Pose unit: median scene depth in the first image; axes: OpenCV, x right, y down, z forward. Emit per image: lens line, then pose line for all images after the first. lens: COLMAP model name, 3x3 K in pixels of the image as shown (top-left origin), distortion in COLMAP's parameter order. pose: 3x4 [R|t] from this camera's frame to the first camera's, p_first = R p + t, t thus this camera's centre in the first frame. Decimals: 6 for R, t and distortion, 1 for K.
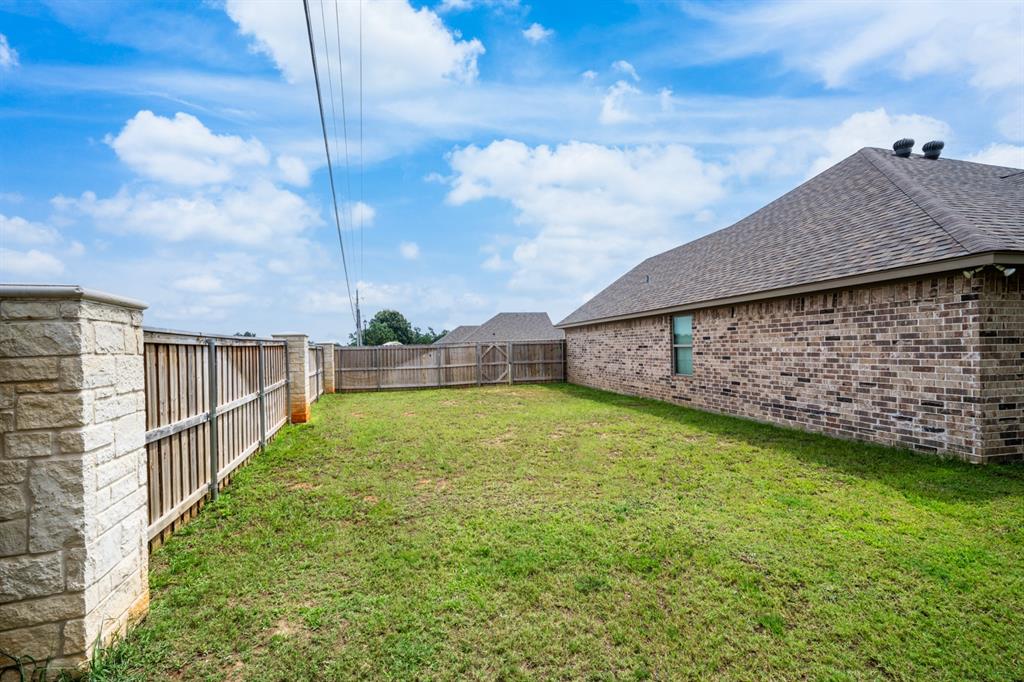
lens RADIAL K [[455.5, 0, 503.7], [0, 455.5, 346.3], [0, 0, 1]] dist [0.002838, 0.000718]
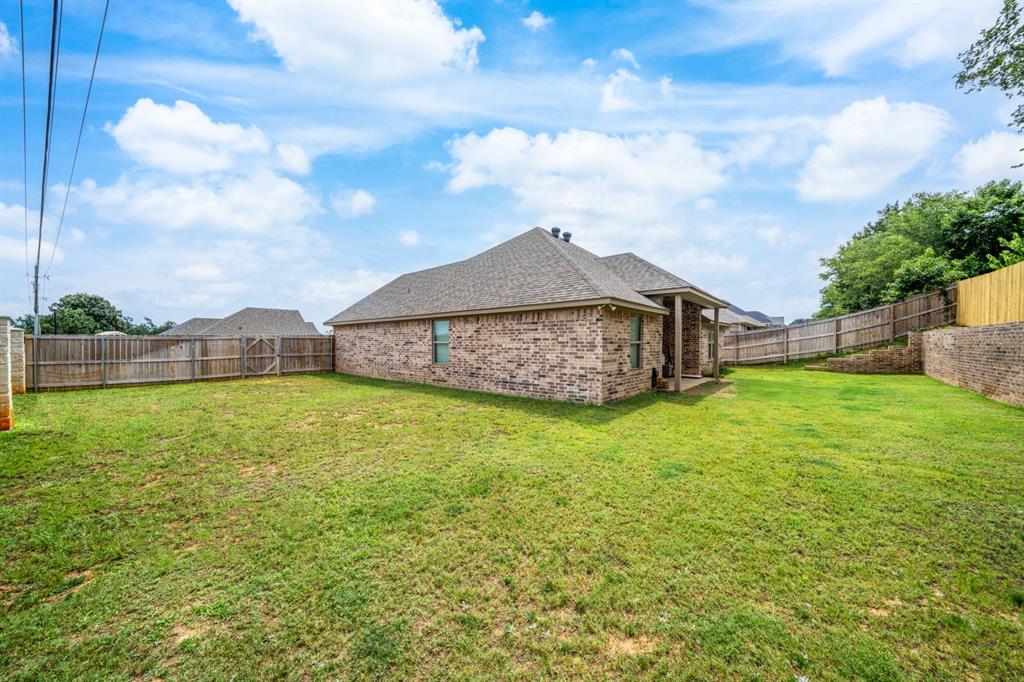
lens RADIAL K [[362.2, 0, 508.9], [0, 362.2, 343.9], [0, 0, 1]] dist [-0.019630, 0.000013]
pose [[0.791564, 0.019820, 0.610765, -0.145596], [-0.019898, 0.999780, -0.006656, 0.008703], [-0.610763, -0.006885, 0.791784, 0.014727]]
